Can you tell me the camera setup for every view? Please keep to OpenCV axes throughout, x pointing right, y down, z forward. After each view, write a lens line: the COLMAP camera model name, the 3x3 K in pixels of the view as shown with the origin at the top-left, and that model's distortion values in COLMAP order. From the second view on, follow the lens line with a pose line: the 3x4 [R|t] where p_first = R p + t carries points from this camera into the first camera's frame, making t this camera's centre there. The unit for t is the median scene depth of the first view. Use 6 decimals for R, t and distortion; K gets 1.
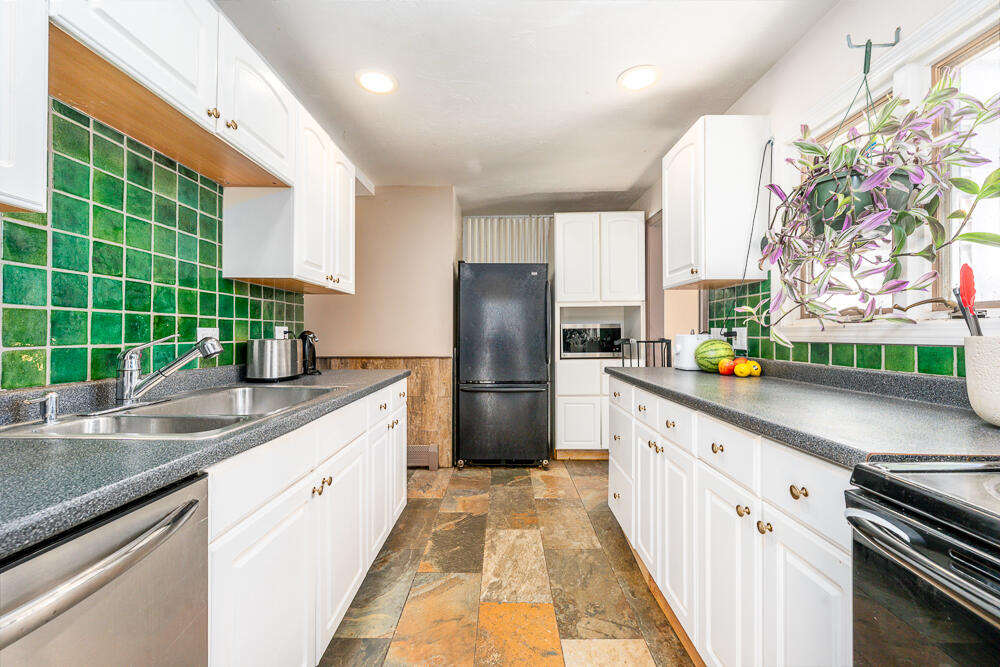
lens RADIAL K [[428.7, 0, 500.3], [0, 428.7, 330.4], [0, 0, 1]] dist [0.000317, 0.000020]
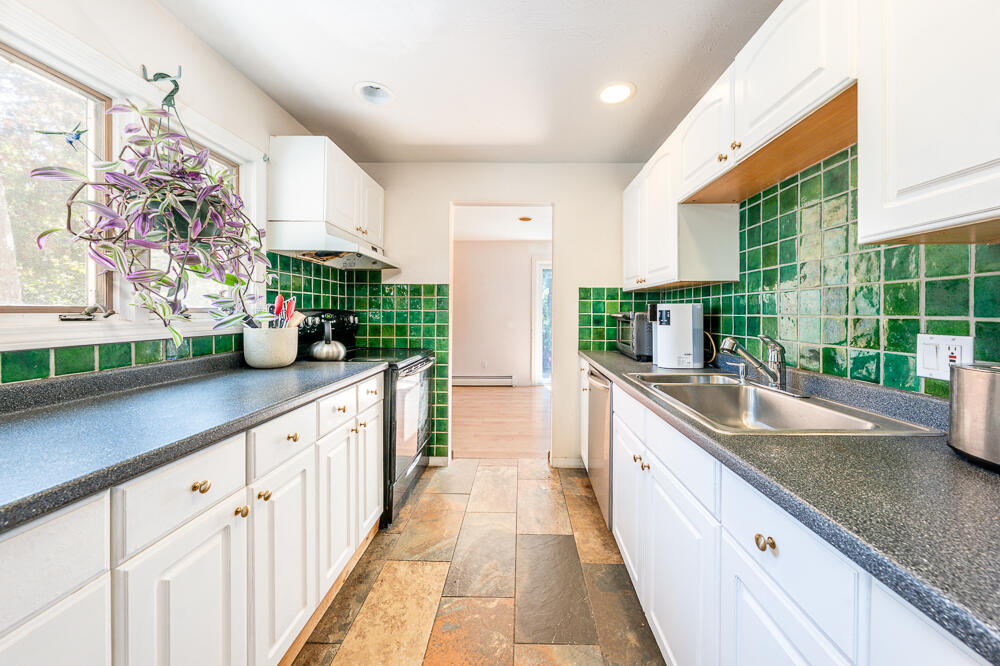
lens RADIAL K [[349.2, 0, 522.9], [0, 349.2, 315.3], [0, 0, 1]] dist [0.003793, -0.000349]
pose [[-0.999969, -0.005483, -0.005659, -0.063225], [-0.005498, 0.999981, 0.002628, -0.035660], [0.005645, 0.002659, -0.999981, 1.614733]]
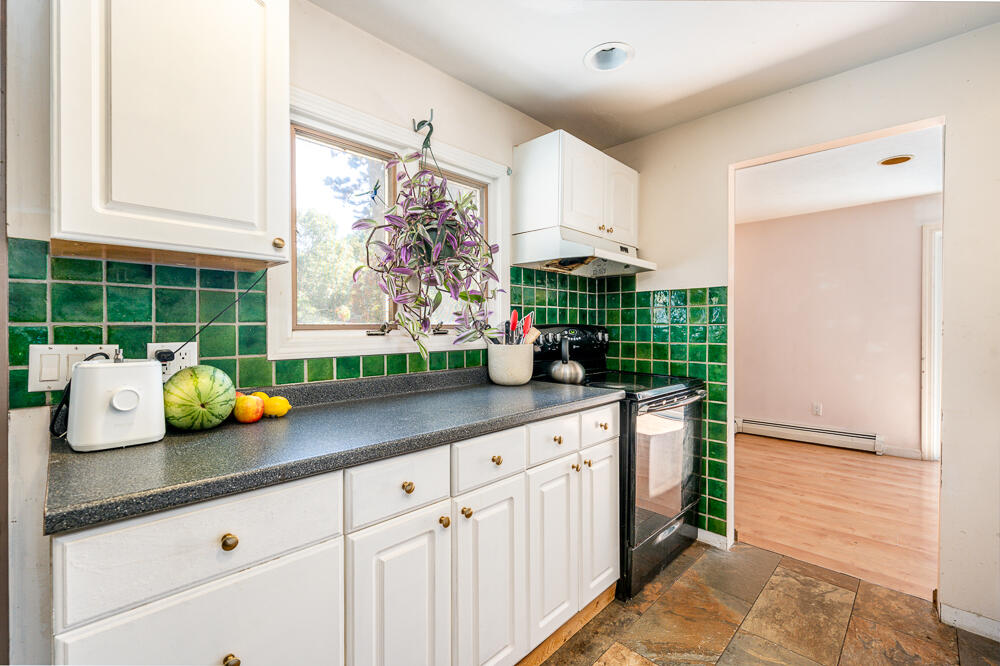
lens RADIAL K [[442.2, 0, 496.8], [0, 442.2, 331.9], [0, 0, 1]] dist [0.011609, -0.000404]
pose [[-0.723531, -0.006901, 0.690258, -0.183028], [-0.002848, 0.999971, 0.007012, -0.035890], [-0.690286, 0.003108, -0.723530, 1.522076]]
